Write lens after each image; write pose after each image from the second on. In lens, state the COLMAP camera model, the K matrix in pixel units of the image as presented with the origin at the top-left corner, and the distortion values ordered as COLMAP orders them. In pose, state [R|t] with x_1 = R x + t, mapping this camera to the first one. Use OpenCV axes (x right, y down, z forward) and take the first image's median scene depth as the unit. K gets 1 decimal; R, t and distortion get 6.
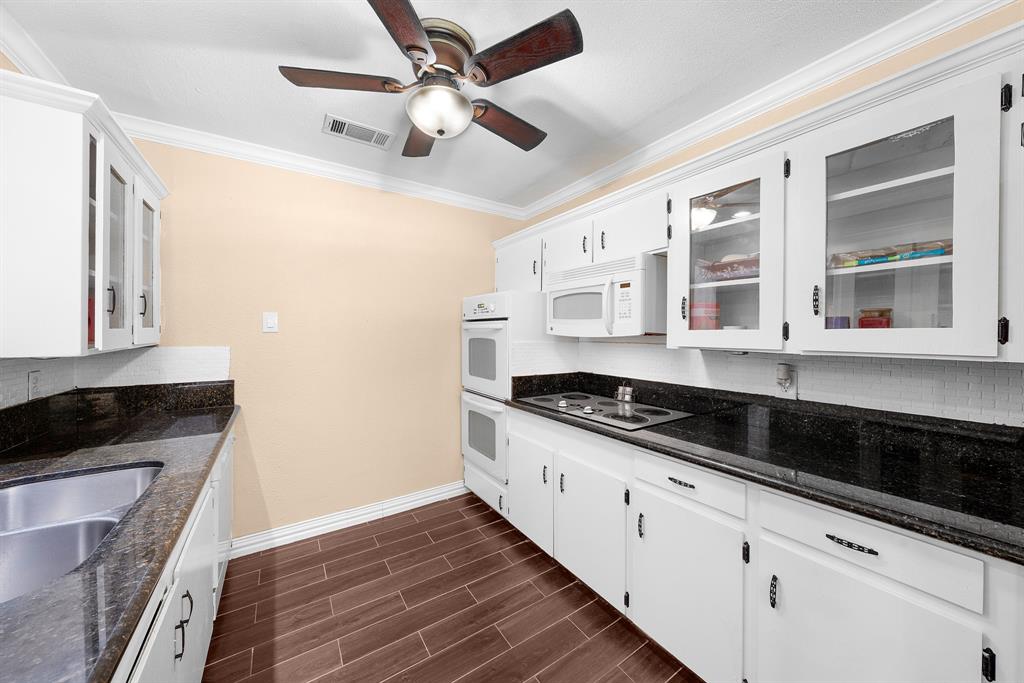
lens RADIAL K [[353.4, 0, 519.1], [0, 353.4, 336.5], [0, 0, 1]] dist [-0.000637, -0.000296]
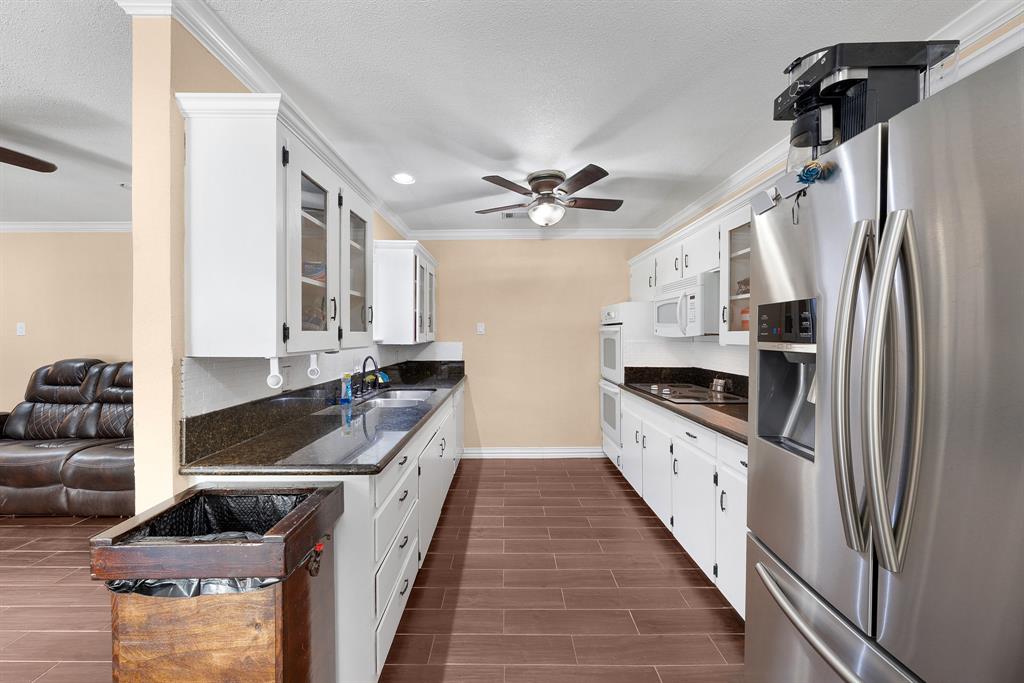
lens RADIAL K [[353.4, 0, 508.9], [0, 353.4, 340.2], [0, 0, 1]] dist [-0.000637, -0.000296]
pose [[0.835532, 0.003902, -0.549429, 0.369950], [-0.000613, 0.999981, 0.006170, 0.005121], [0.549442, -0.004819, 0.835518, -0.379981]]
